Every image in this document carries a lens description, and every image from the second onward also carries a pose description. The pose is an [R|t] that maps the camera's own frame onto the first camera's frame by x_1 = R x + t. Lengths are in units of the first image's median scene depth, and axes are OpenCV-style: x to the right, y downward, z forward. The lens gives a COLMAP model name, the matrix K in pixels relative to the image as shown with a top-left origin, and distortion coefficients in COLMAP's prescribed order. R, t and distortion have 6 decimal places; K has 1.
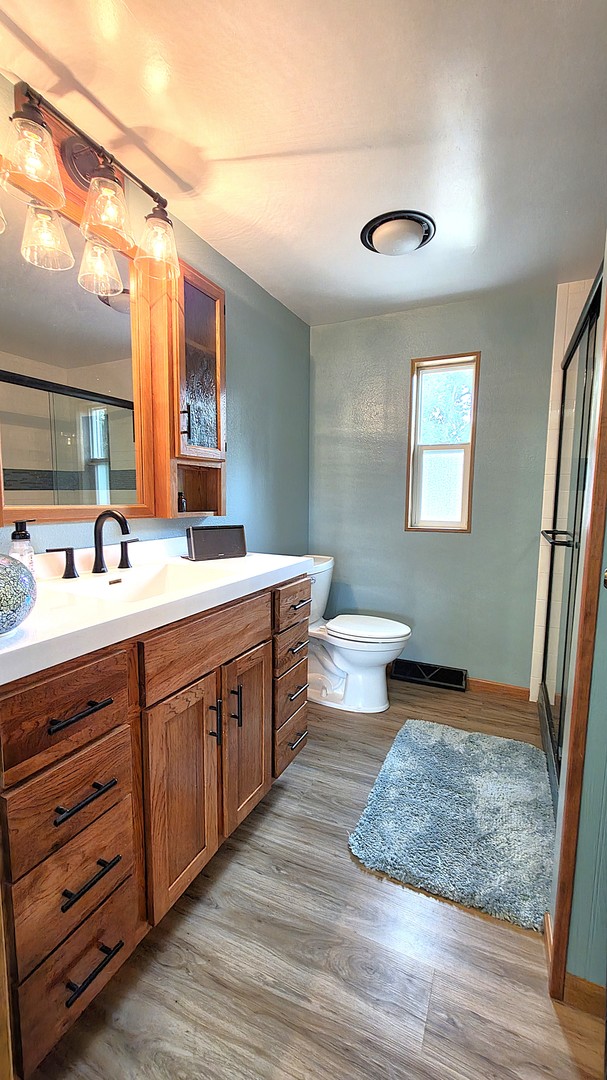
lens RADIAL K [[434.6, 0, 304.9], [0, 434.6, 540.6], [0, 0, 1]] dist [-0.002050, 0.000923]
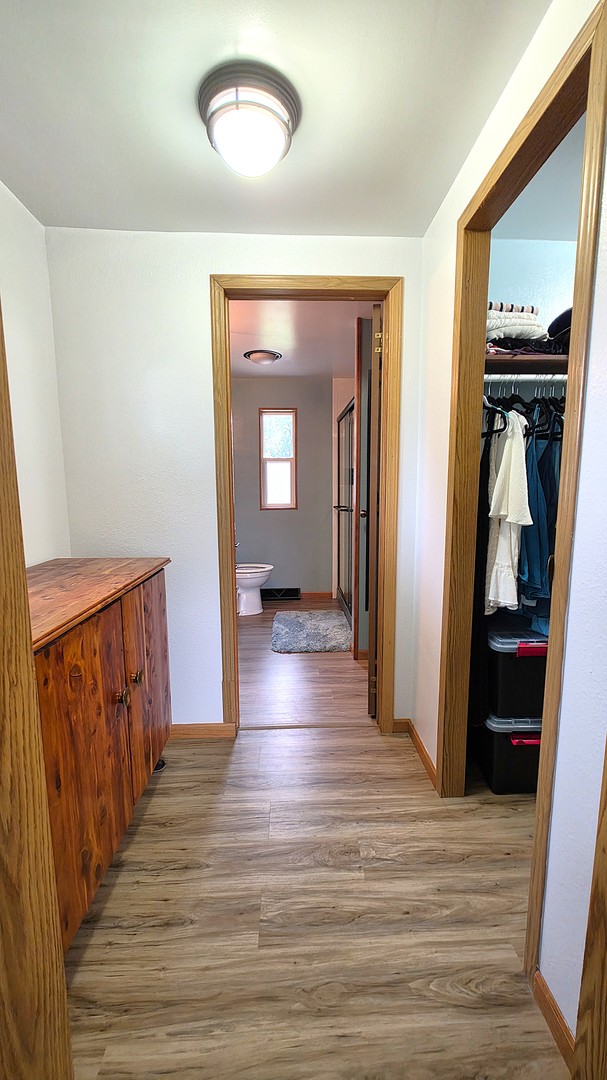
lens RADIAL K [[434.6, 0, 306.3], [0, 434.6, 539.6], [0, 0, 1]] dist [-0.002050, 0.000923]
pose [[0.887156, -0.066802, 0.456608, -0.404096], [0.063959, 0.997717, 0.021697, 0.069123], [-0.457015, 0.009955, 0.889403, -0.587906]]
